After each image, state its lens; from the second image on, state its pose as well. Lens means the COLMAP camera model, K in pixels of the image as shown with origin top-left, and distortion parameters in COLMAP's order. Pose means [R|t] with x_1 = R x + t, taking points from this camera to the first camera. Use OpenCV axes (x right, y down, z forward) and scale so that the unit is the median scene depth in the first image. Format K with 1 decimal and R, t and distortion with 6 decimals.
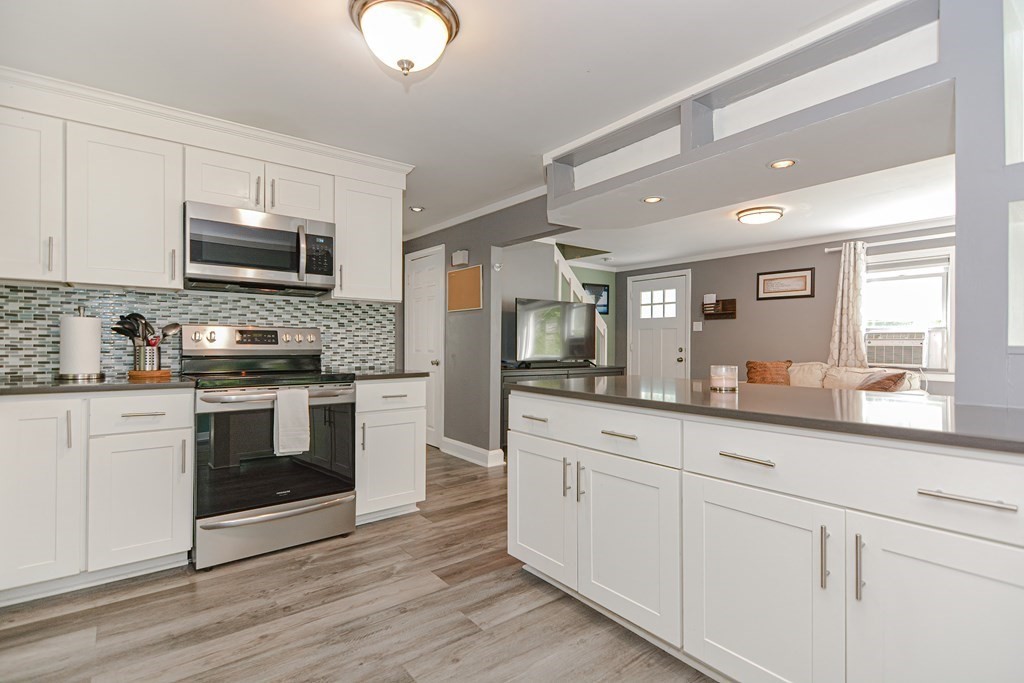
lens RADIAL K [[493.1, 0, 512.7], [0, 493.1, 344.0], [0, 0, 1]] dist [0.016049, -0.001308]
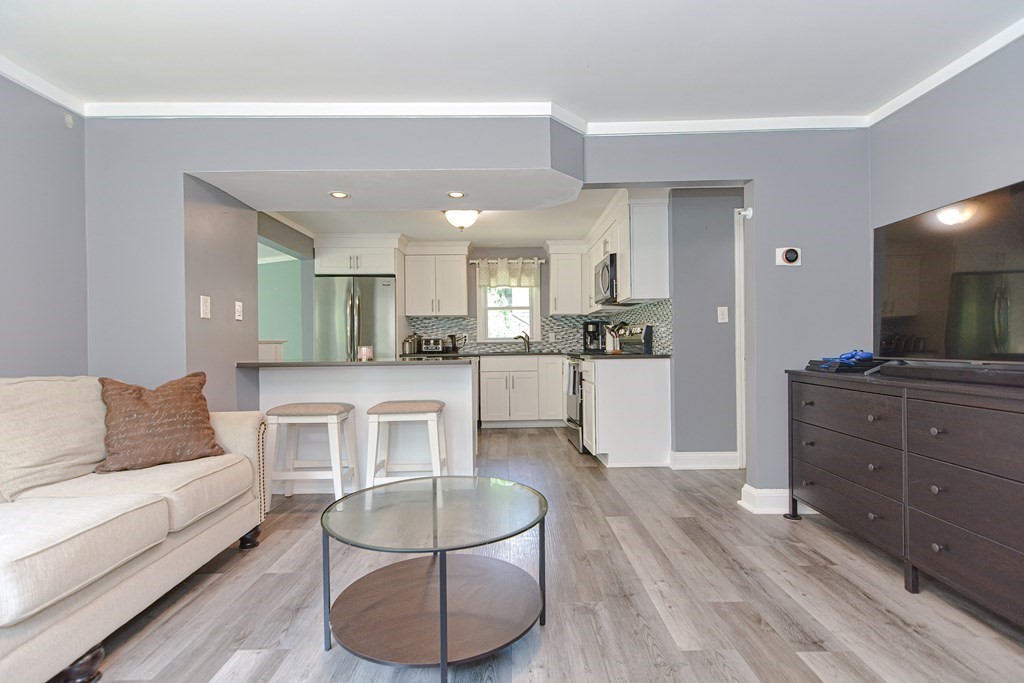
lens RADIAL K [[520.0, 0, 489.8], [0, 520.0, 345.1], [0, 0, 1]] dist [0.017986, -0.000633]
pose [[-0.633214, -0.000622, -0.773977, 0.686602], [0.004615, 0.999979, -0.004580, 0.022958], [0.773963, -0.006472, -0.633198, 1.087030]]
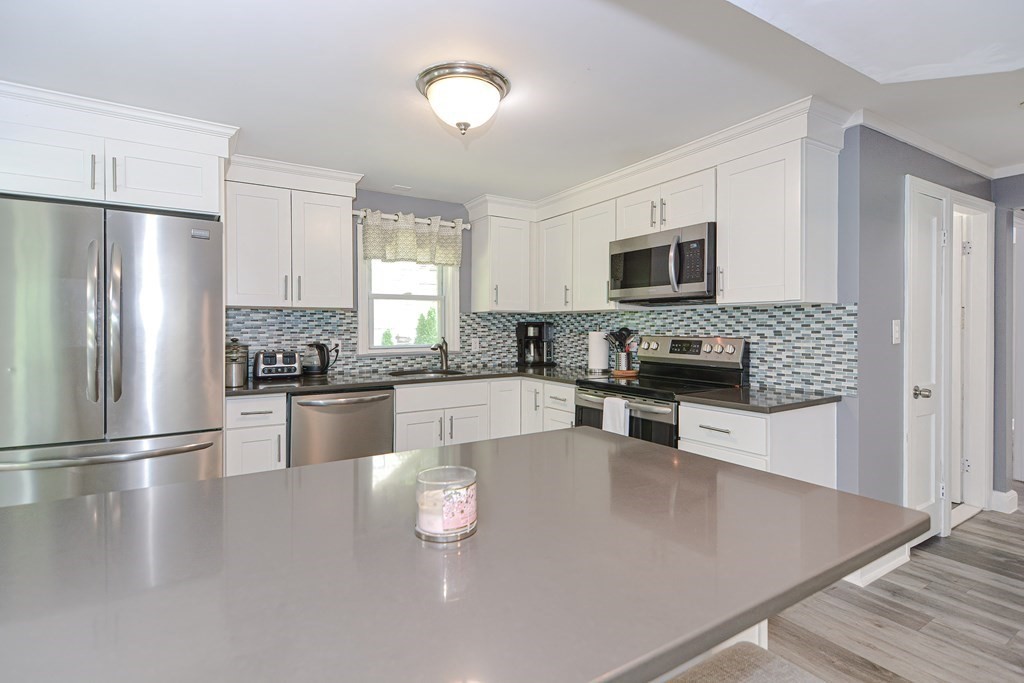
lens RADIAL K [[498.9, 0, 512.5], [0, 498.9, 331.0], [0, 0, 1]] dist [0.015006, -0.000856]
pose [[-0.096014, 0.004732, -0.995369, 0.360374], [-0.000767, 0.999988, 0.004828, -0.033102], [0.995380, 0.001227, -0.096009, 0.469575]]
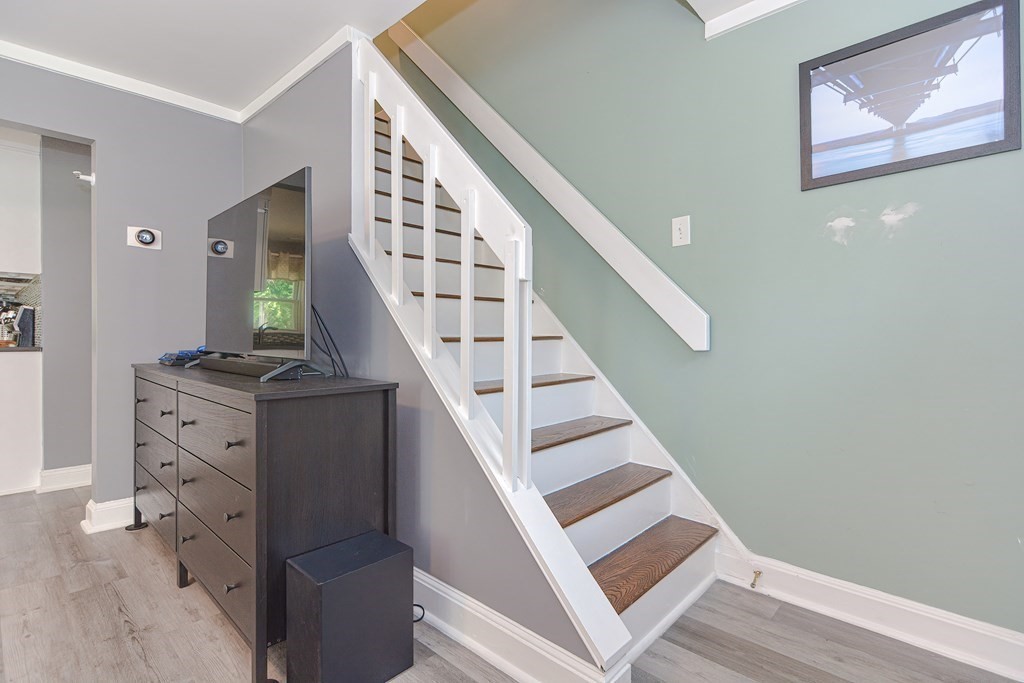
lens RADIAL K [[515.7, 0, 532.2], [0, 515.7, 343.4], [0, 0, 1]] dist [0.013224, -0.000815]
pose [[0.155115, 0.003846, -0.987889, 0.591058], [-0.008986, 0.999957, 0.002482, 0.024200], [0.987855, 0.008492, 0.155143, 1.299588]]
